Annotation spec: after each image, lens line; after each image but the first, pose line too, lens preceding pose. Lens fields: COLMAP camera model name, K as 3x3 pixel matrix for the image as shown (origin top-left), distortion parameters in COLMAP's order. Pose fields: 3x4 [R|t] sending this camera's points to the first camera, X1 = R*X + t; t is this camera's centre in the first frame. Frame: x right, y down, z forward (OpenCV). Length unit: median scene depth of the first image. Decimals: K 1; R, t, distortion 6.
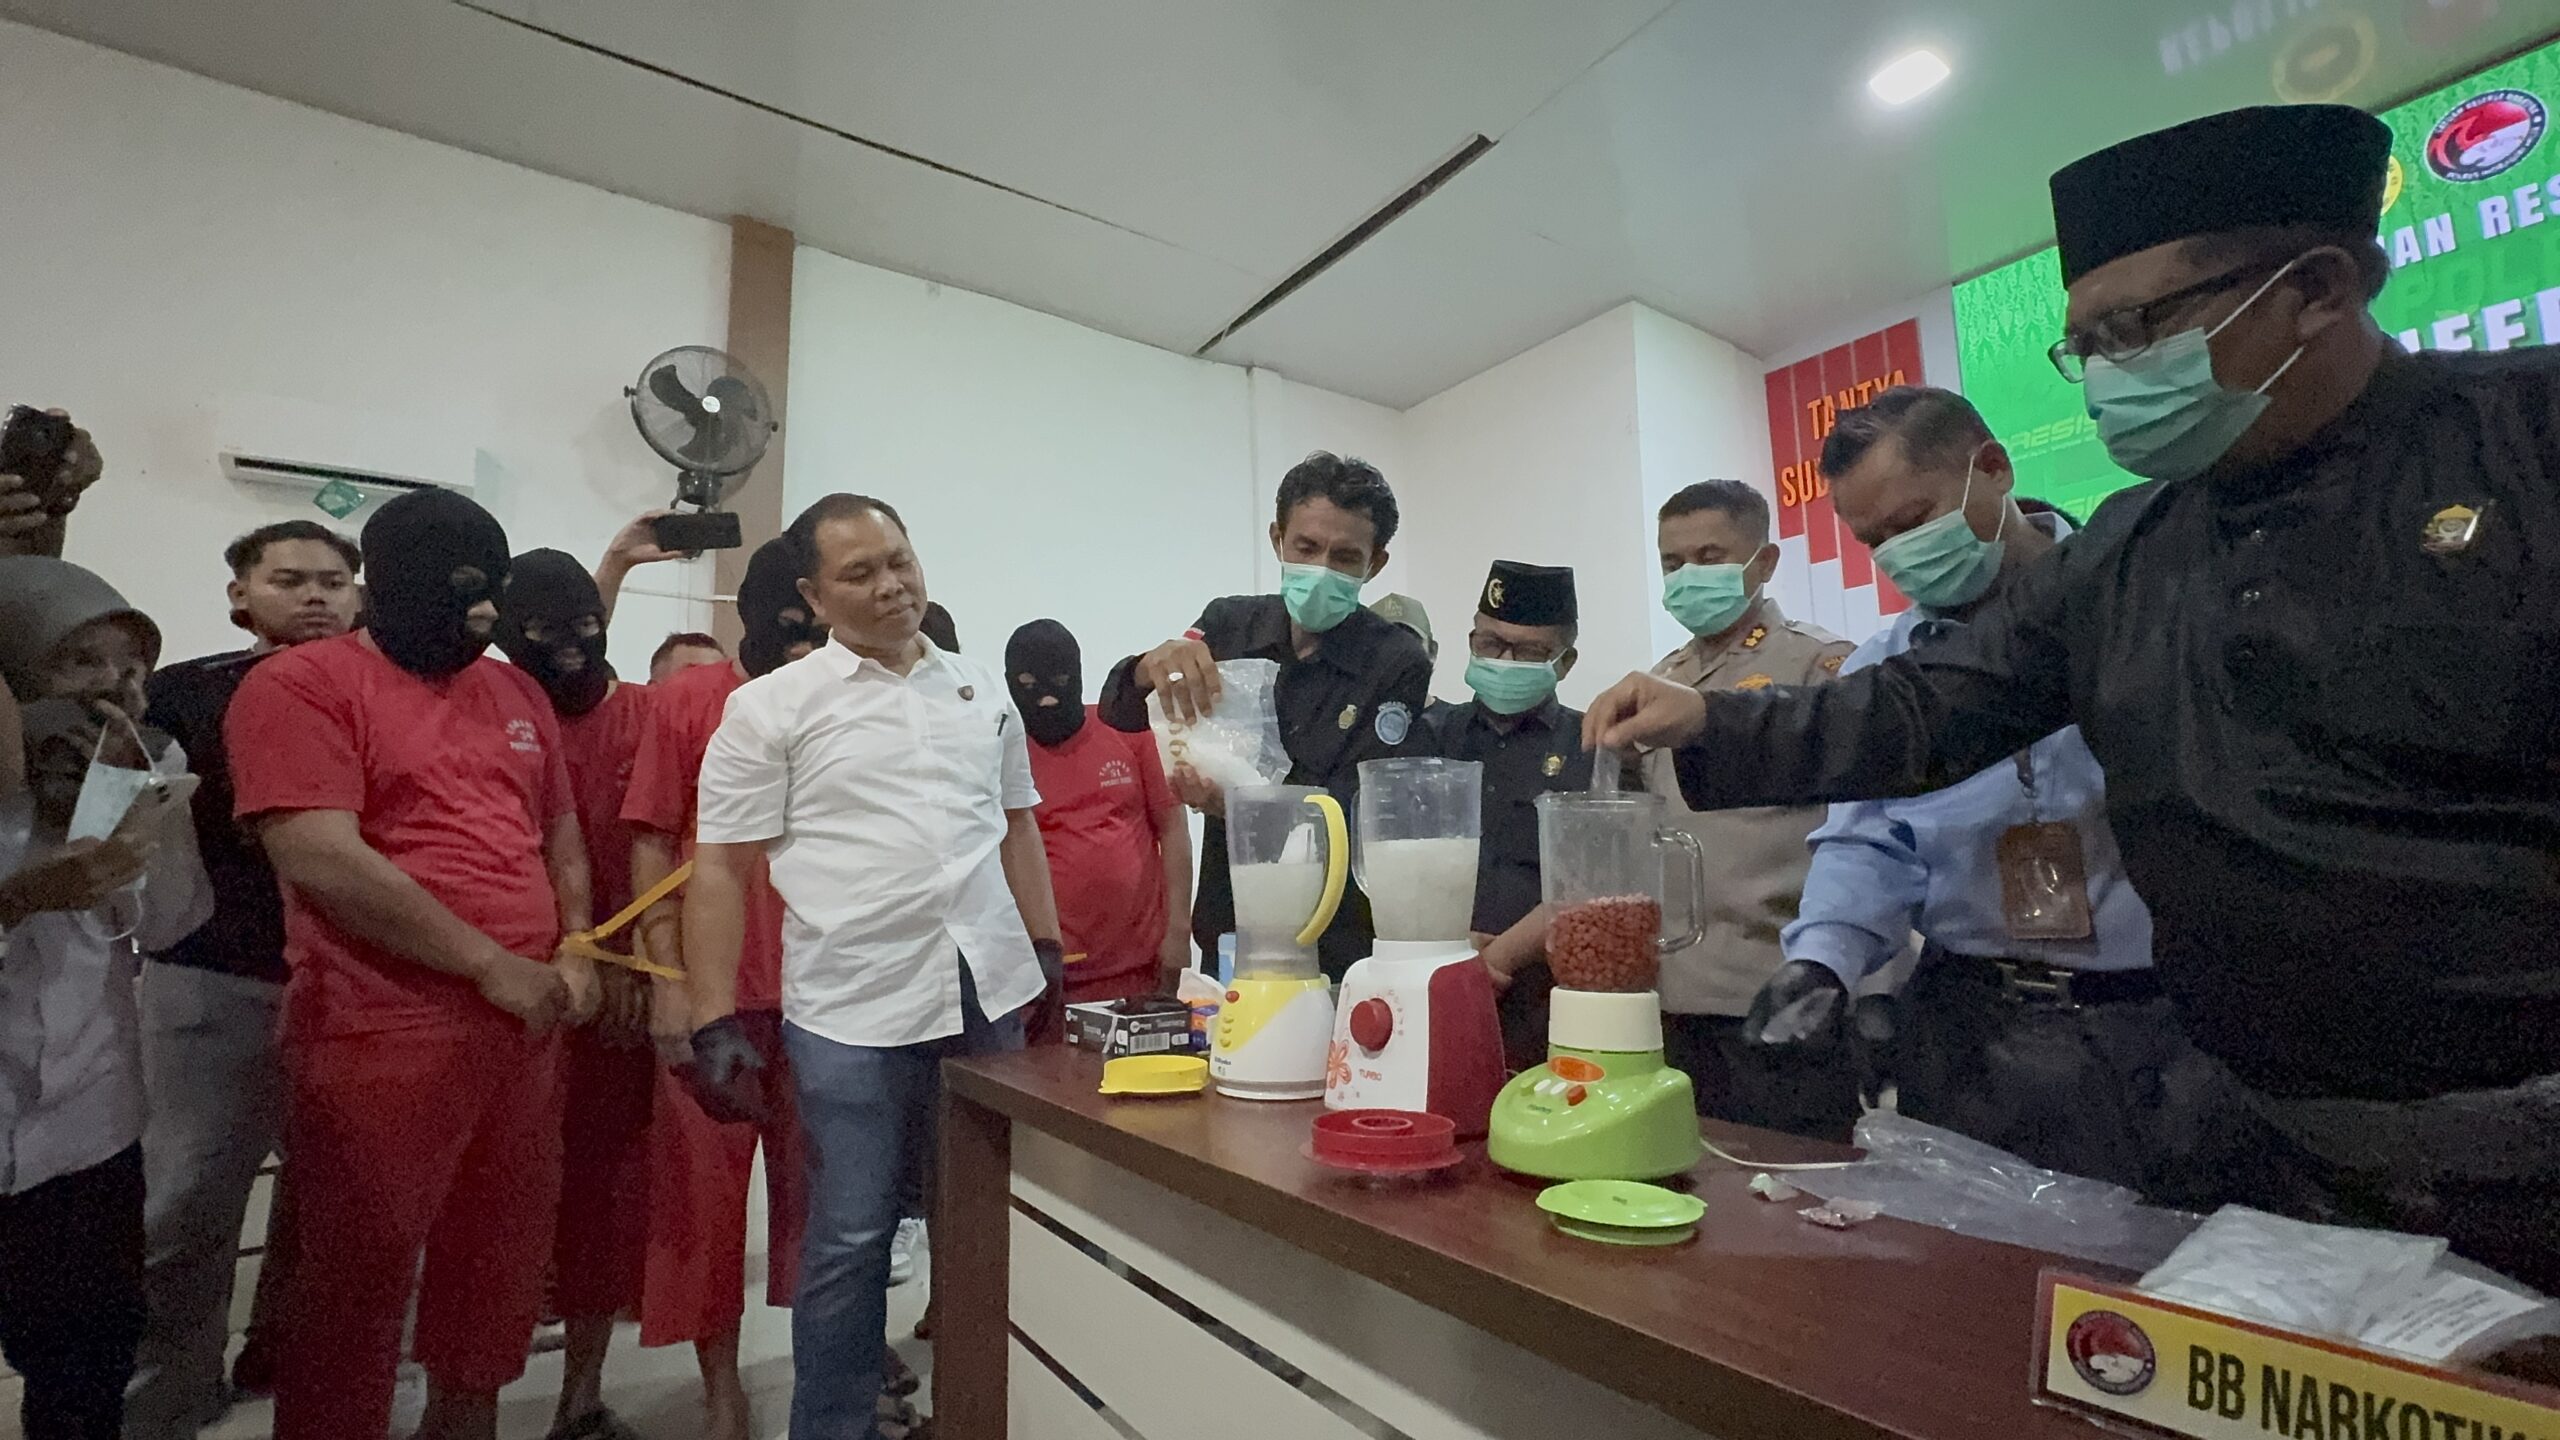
lens RADIAL K [[1131.4, 0, 1280.0], [0, 1131.4, 707.6], [0, 0, 1]] dist [0.001516, 0.000496]
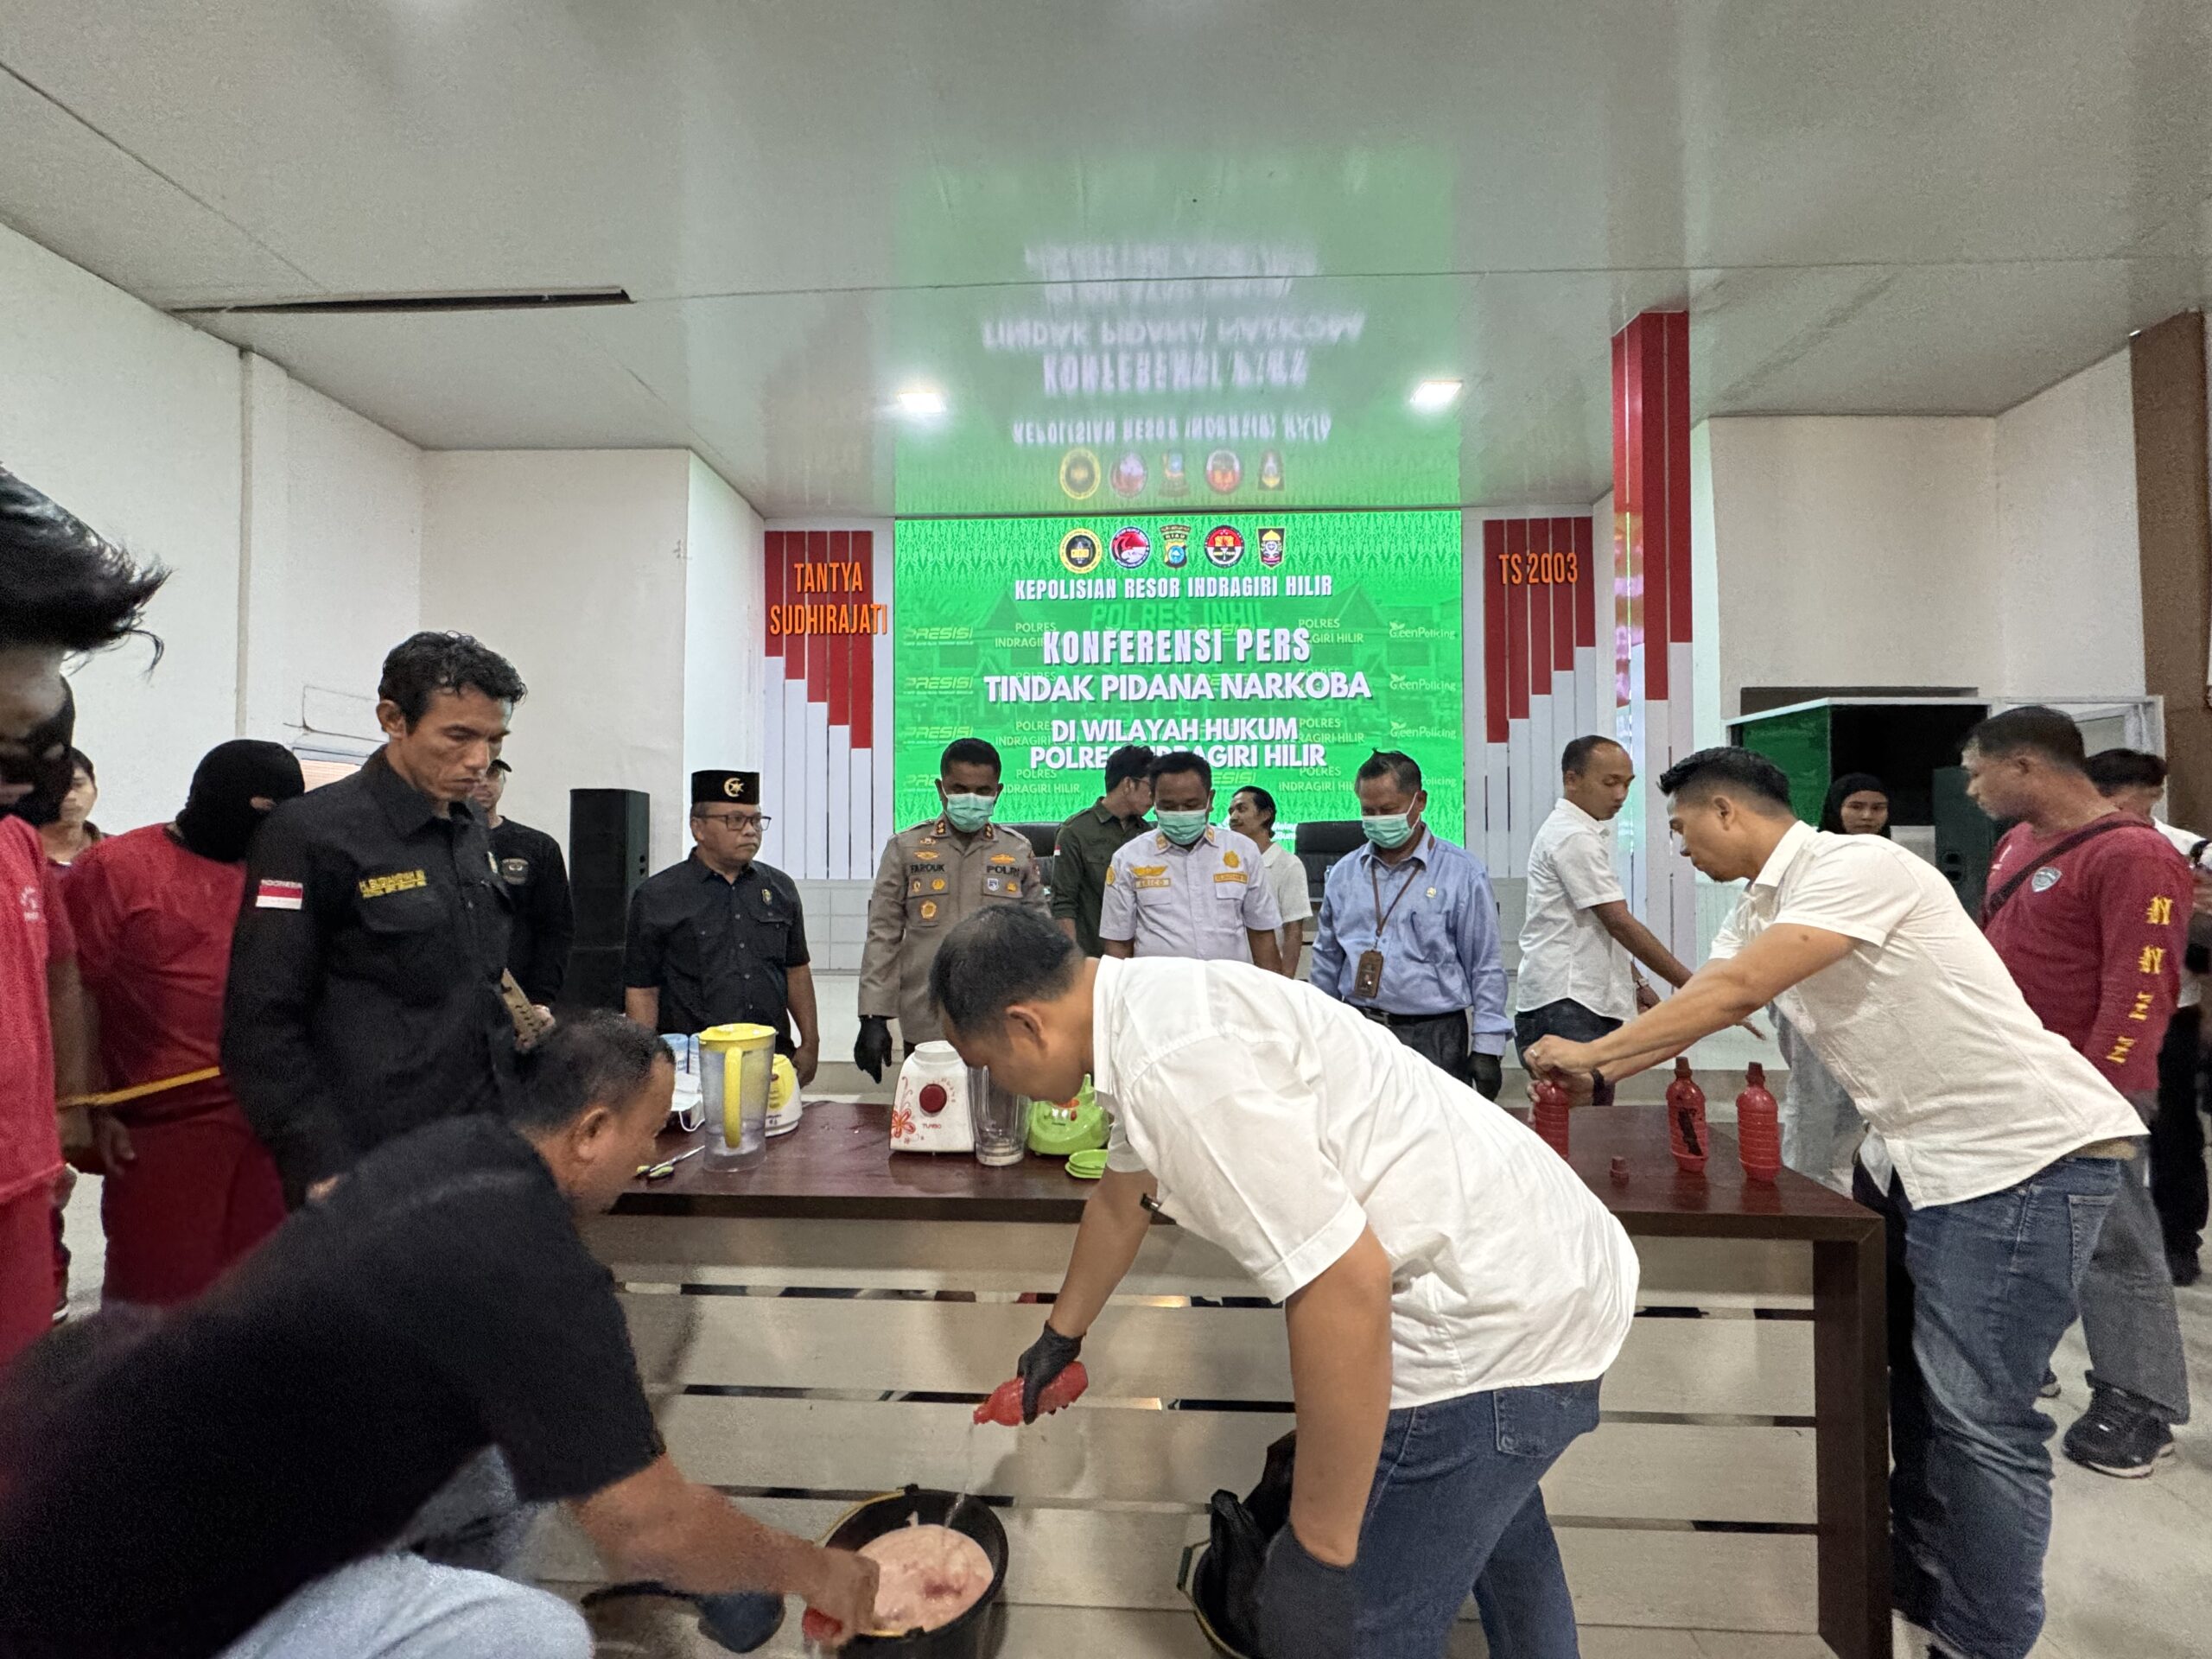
lens RADIAL K [[895.0, 0, 1107.8], [0, 895.0, 834.9], [0, 0, 1]] dist [-0.011397, 0.001144]
pose [[0.602512, 0.030225, 0.797537, -0.225534], [-0.127197, 0.990147, 0.058568, -0.067400], [-0.787909, -0.136732, 0.600420, -0.015973]]
